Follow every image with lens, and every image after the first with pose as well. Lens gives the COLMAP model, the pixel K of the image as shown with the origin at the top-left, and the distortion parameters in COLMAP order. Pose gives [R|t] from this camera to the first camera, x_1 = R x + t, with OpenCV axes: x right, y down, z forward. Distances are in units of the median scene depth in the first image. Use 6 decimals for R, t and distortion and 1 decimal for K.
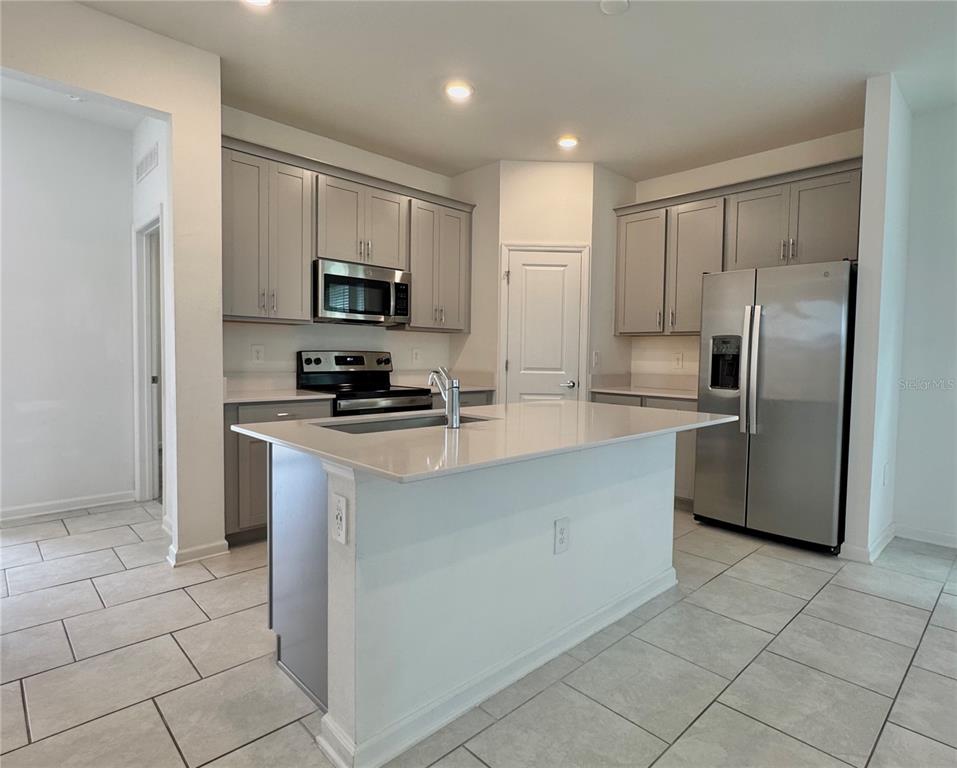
lens RADIAL K [[531.1, 0, 533.1], [0, 531.1, 378.4], [0, 0, 1]] dist [-0.006963, -0.006658]
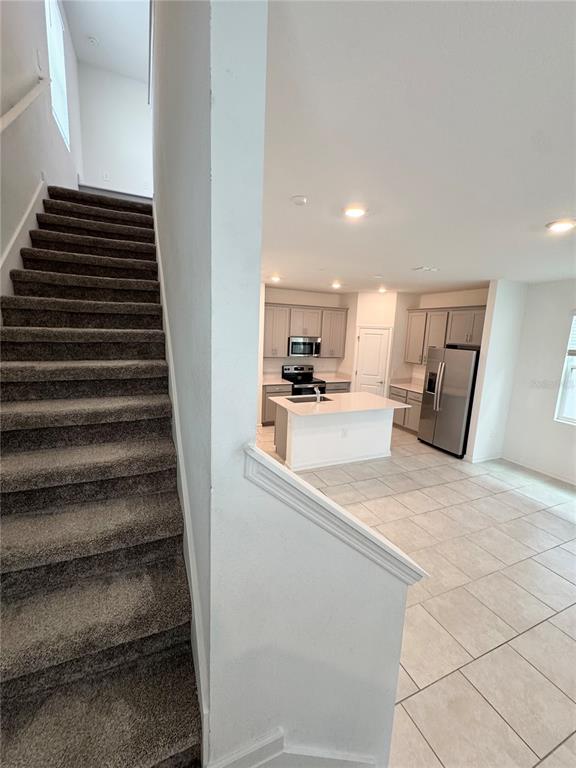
lens RADIAL K [[318.2, 0, 292.5], [0, 318.2, 382.2], [0, 0, 1]] dist [-0.001267, 0.000168]
pose [[0.928081, 0.080069, -0.363668, 0.249644], [-0.041277, 0.992711, 0.113228, -0.154405], [0.370083, -0.090074, 0.924622, -0.602135]]
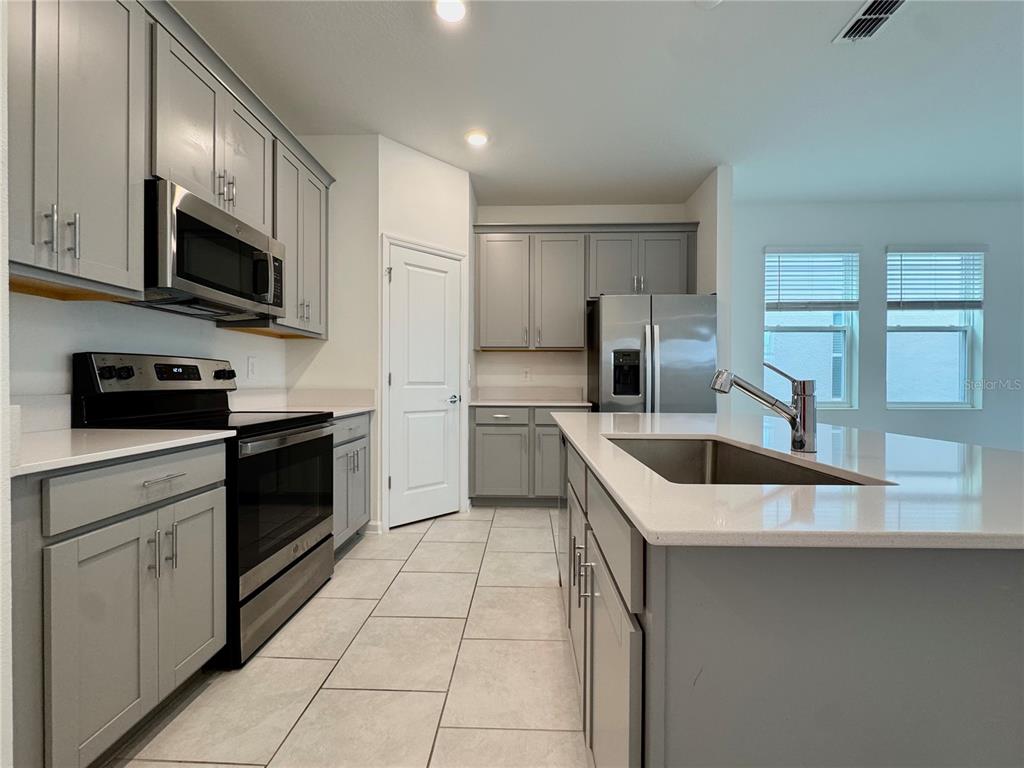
lens RADIAL K [[424.3, 0, 512.3], [0, 424.3, 381.7], [0, 0, 1]] dist [-0.001267, 0.000168]
pose [[0.746172, -0.013656, 0.665613, -0.380171], [0.037926, 0.999038, -0.022019, 0.001047], [-0.664672, 0.041674, 0.745972, 0.404422]]
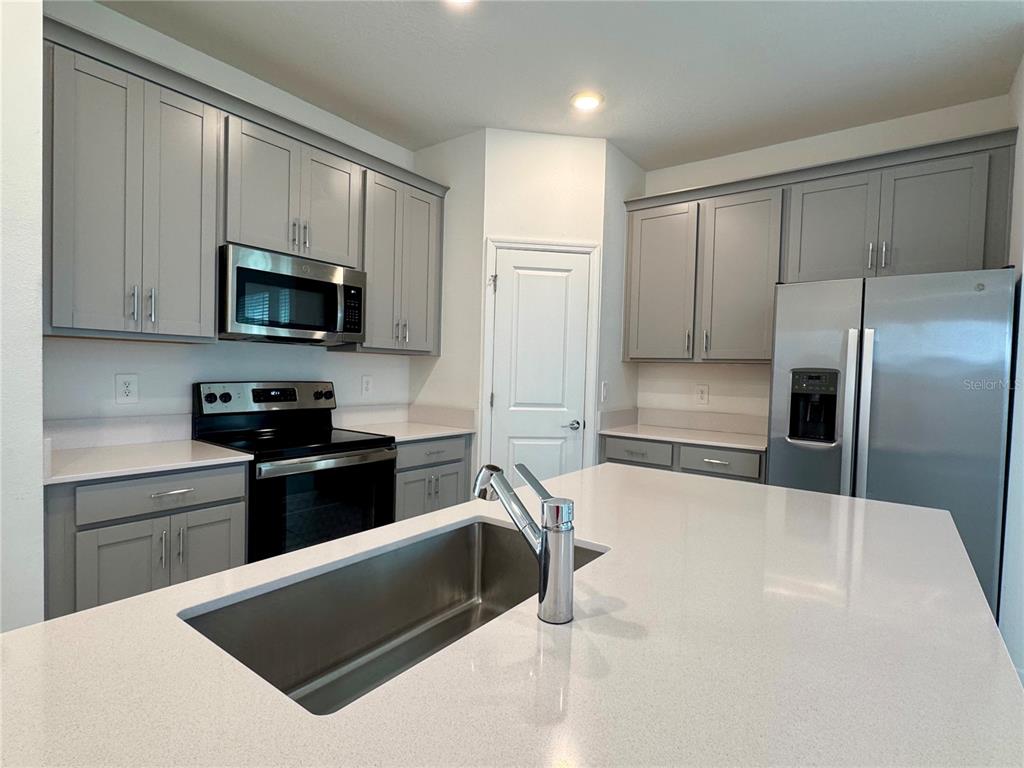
lens RADIAL K [[514.8, 0, 514.5], [0, 514.8, 386.4], [0, 0, 1]] dist [-0.008680, 0.002552]
pose [[0.993249, 0.006697, 0.115808, -0.111187], [-0.005675, 0.999942, -0.009155, -0.040591], [-0.115862, 0.008436, 0.993229, 0.293319]]
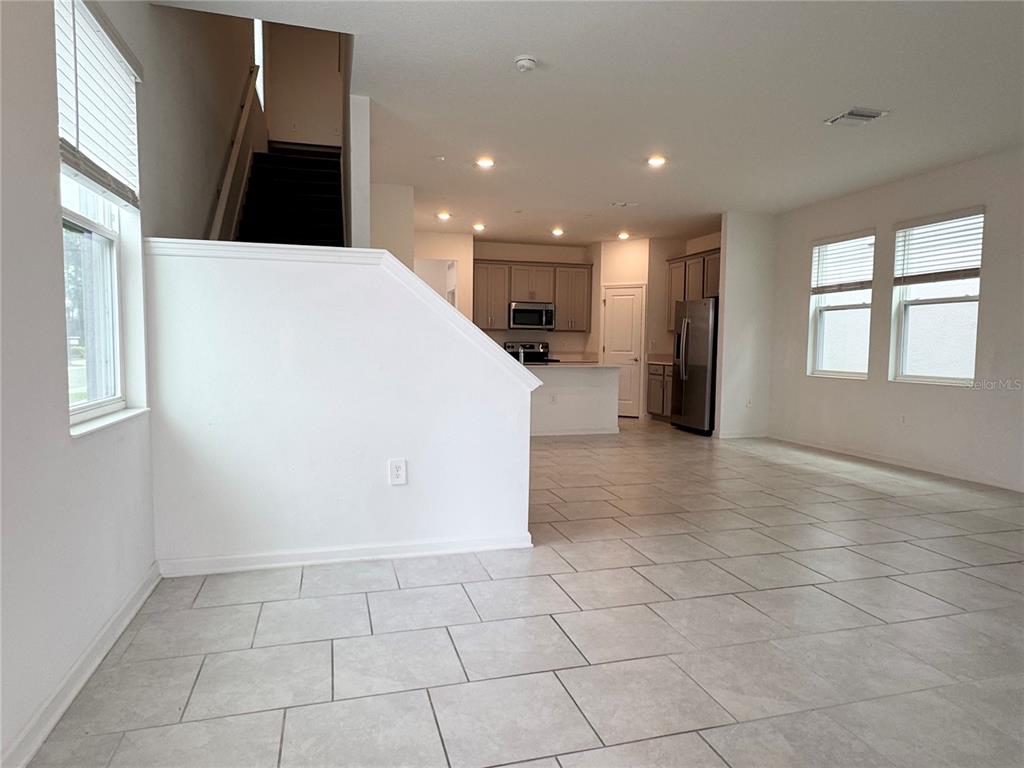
lens RADIAL K [[623.7, 0, 514.5], [0, 623.7, 385.8], [0, 0, 1]] dist [-0.009444, -0.003514]
pose [[0.862374, 0.025404, -0.505635, 0.876733], [-0.016347, 0.999617, 0.022342, 0.067910], [0.506009, -0.011001, 0.862458, -1.184782]]
